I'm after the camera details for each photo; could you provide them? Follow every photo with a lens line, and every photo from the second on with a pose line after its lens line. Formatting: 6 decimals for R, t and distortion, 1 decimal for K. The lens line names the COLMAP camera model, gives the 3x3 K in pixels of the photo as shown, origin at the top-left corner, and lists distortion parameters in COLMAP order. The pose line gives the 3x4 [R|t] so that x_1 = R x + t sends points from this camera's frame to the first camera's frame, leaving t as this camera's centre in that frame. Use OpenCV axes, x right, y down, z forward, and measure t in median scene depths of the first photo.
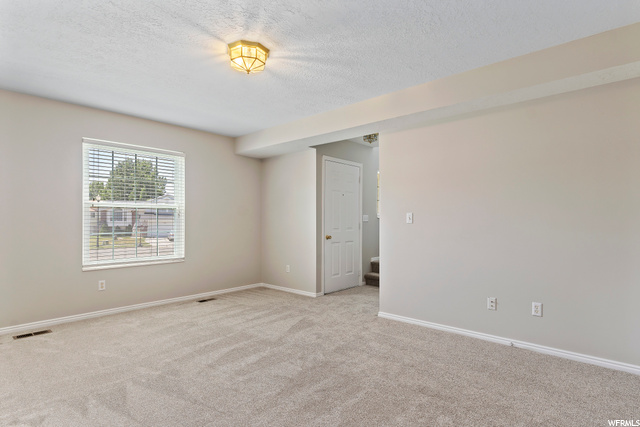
lens RADIAL K [[342.2, 0, 317.9], [0, 342.2, 213.3], [0, 0, 1]] dist [-0.011623, 0.001494]
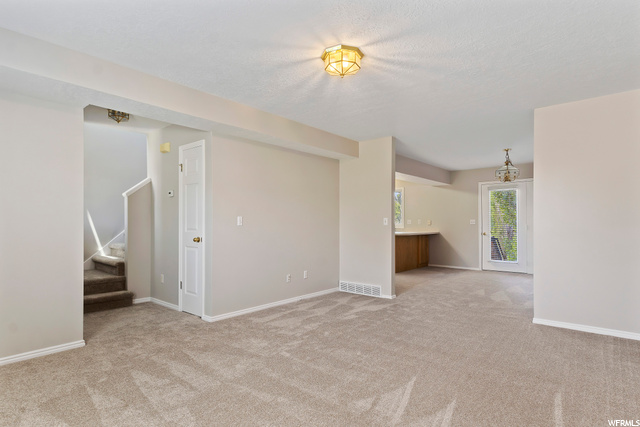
lens RADIAL K [[342.2, 0, 319.4], [0, 342.2, 217.1], [0, 0, 1]] dist [-0.011623, 0.001494]
pose [[-0.022540, 0.020127, 0.999543, -0.847971], [-0.008533, 0.999757, -0.020324, 0.020803], [-0.999710, -0.008987, -0.022362, 0.760482]]
